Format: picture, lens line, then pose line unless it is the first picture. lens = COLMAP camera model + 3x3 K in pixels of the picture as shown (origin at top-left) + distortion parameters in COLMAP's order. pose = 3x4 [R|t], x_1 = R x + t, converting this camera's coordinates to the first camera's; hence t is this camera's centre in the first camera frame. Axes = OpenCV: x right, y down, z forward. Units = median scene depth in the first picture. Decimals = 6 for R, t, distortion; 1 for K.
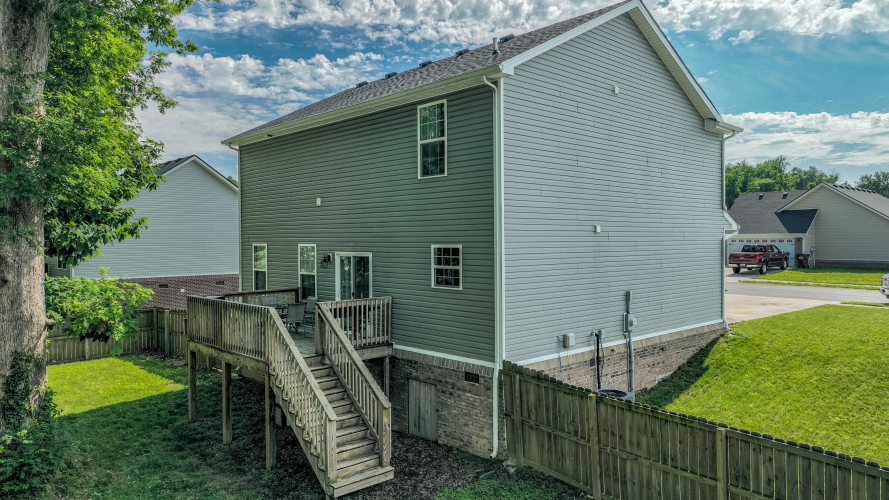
lens RADIAL K [[624.4, 0, 443.8], [0, 624.4, 245.9], [0, 0, 1]] dist [0.002817, 0.010610]
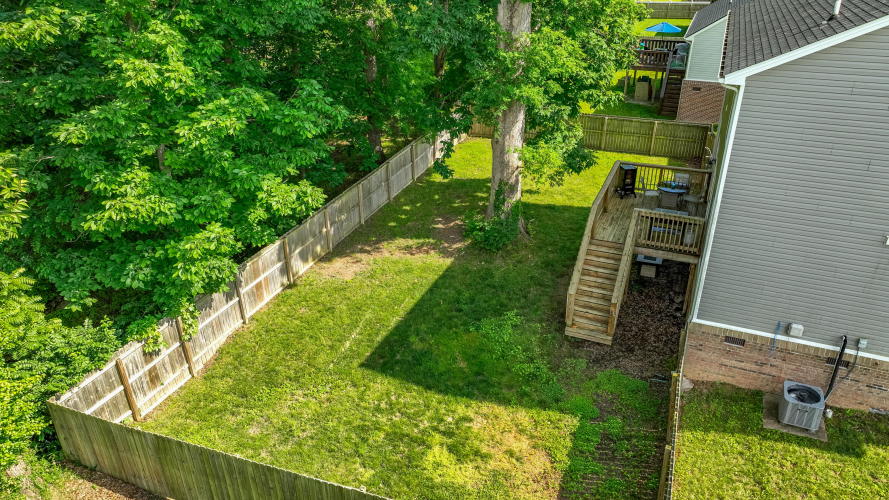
lens RADIAL K [[624.4, 0, 443.8], [0, 624.4, 245.9], [0, 0, 1]] dist [0.002817, 0.010610]
pose [[0.410282, 0.413750, -0.812699, 0.761684], [-0.006736, 0.892508, 0.450981, -0.444771], [0.911934, -0.179555, 0.368967, 0.116742]]
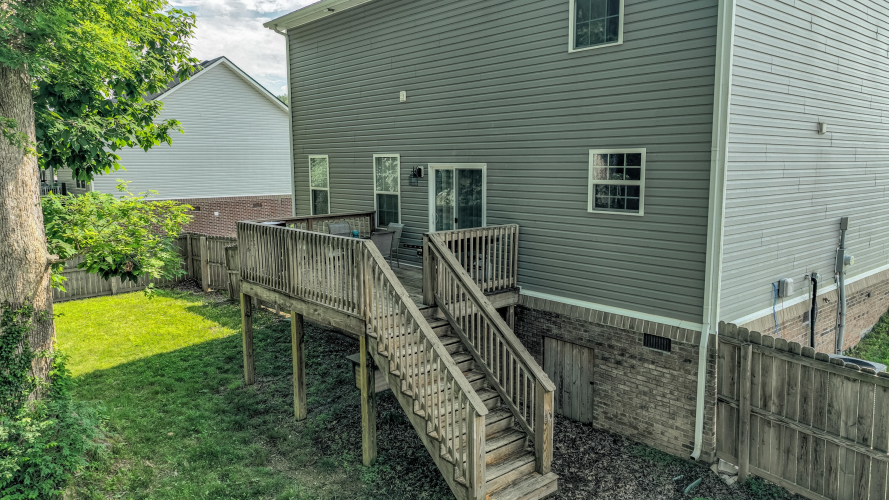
lens RADIAL K [[624.4, 0, 443.8], [0, 624.4, 245.9], [0, 0, 1]] dist [0.002817, 0.010610]
pose [[0.999451, 0.005035, -0.032756, -0.161431], [-0.001023, 0.992607, 0.121367, 0.020461], [0.033125, -0.121266, 0.992067, 0.306182]]
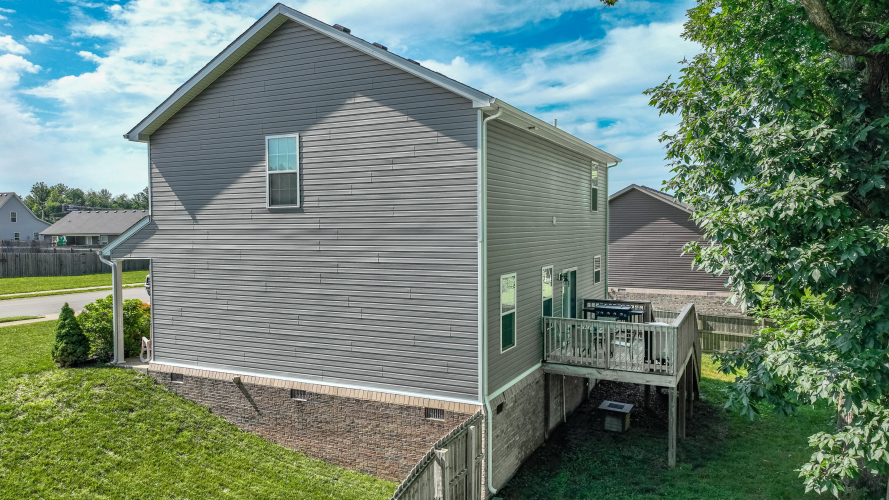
lens RADIAL K [[624.4, 0, 443.8], [0, 624.4, 245.9], [0, 0, 1]] dist [0.002817, 0.010610]
pose [[-0.358898, -0.025459, 0.933029, -1.324111], [0.018101, 0.999250, 0.034229, -0.086356], [-0.933201, 0.029174, -0.358168, 1.919886]]
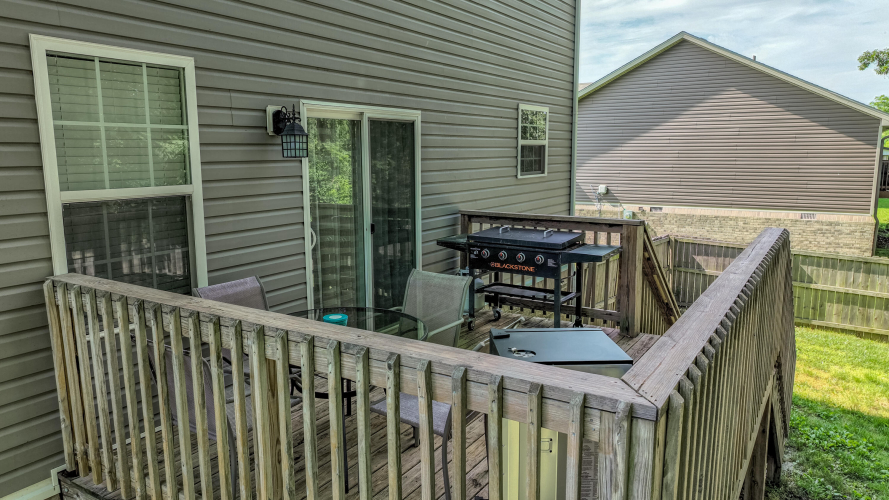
lens RADIAL K [[624.4, 0, 443.8], [0, 624.4, 245.9], [0, 0, 1]] dist [0.002817, 0.010610]
pose [[-0.260916, -0.139582, 0.955217, -0.590780], [0.017820, 0.988627, 0.149331, 0.041977], [-0.965197, 0.055985, -0.255461, 1.254435]]
